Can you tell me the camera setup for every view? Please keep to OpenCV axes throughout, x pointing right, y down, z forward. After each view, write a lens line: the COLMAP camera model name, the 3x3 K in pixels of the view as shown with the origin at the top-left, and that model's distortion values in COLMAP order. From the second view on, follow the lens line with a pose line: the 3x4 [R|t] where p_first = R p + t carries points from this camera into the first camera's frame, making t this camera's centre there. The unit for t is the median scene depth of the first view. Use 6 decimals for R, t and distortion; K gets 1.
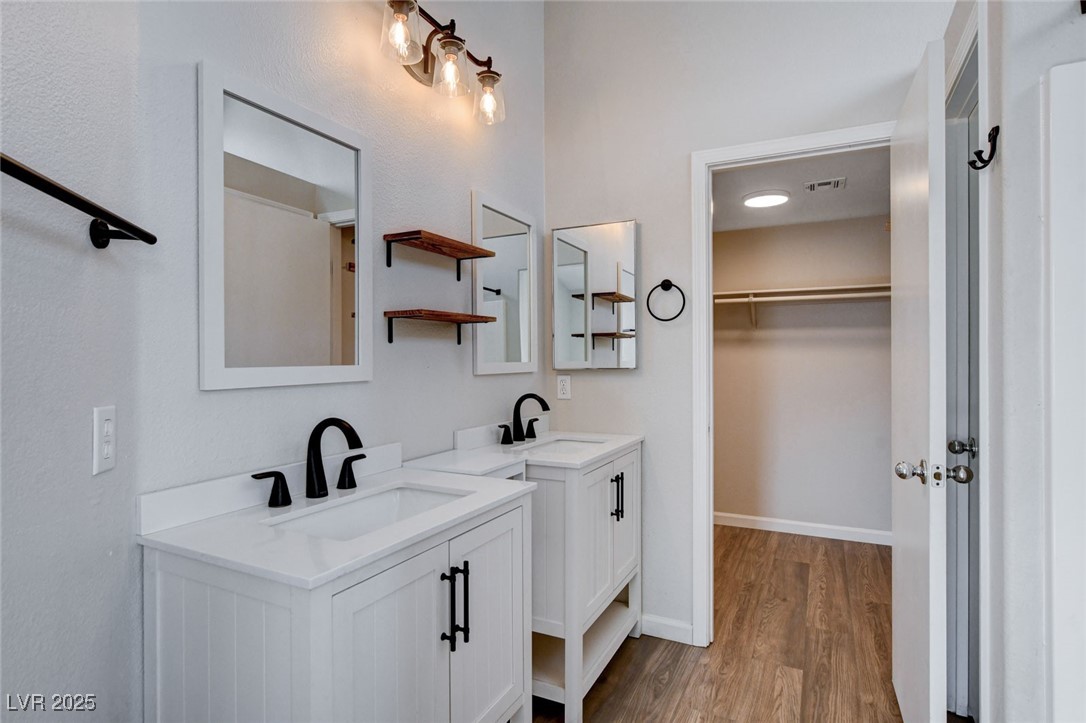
lens RADIAL K [[563.4, 0, 555.4], [0, 563.4, 362.5], [0, 0, 1]] dist [-0.007846, 0.001585]
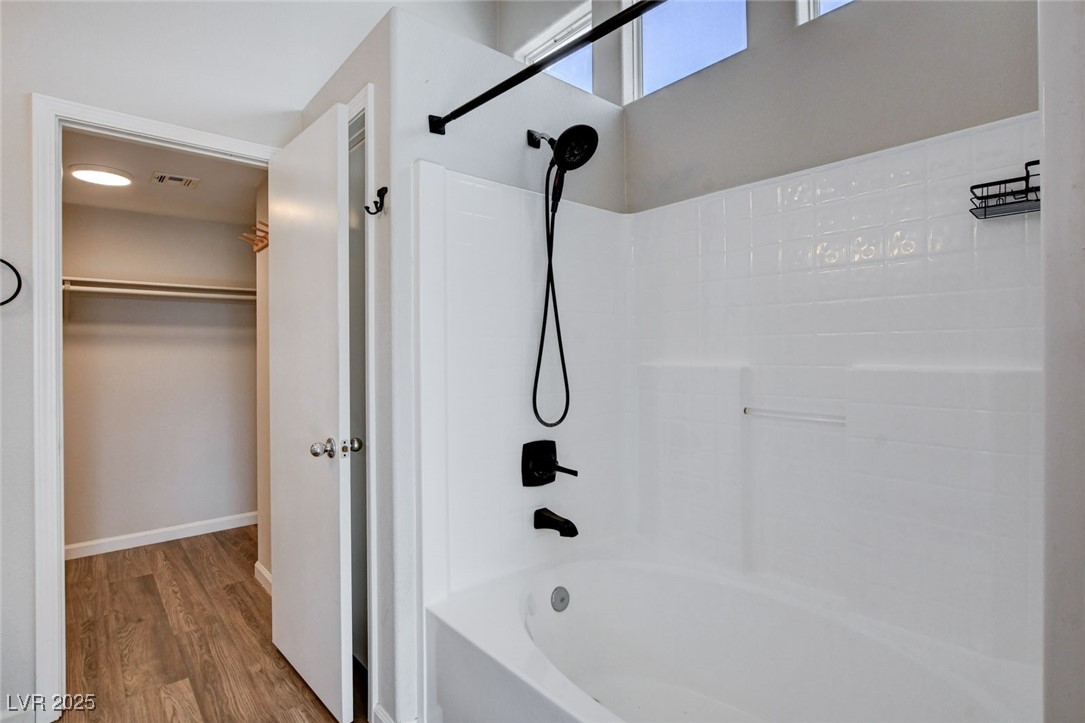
lens RADIAL K [[527.1, 0, 531.3], [0, 527.1, 357.1], [0, 0, 1]] dist [-0.008348, 0.002387]
pose [[0.410830, -0.008761, 0.911670, -0.125000], [0.014112, 0.999895, 0.003250, -0.001180], [-0.911603, 0.011530, 0.410910, 0.072213]]
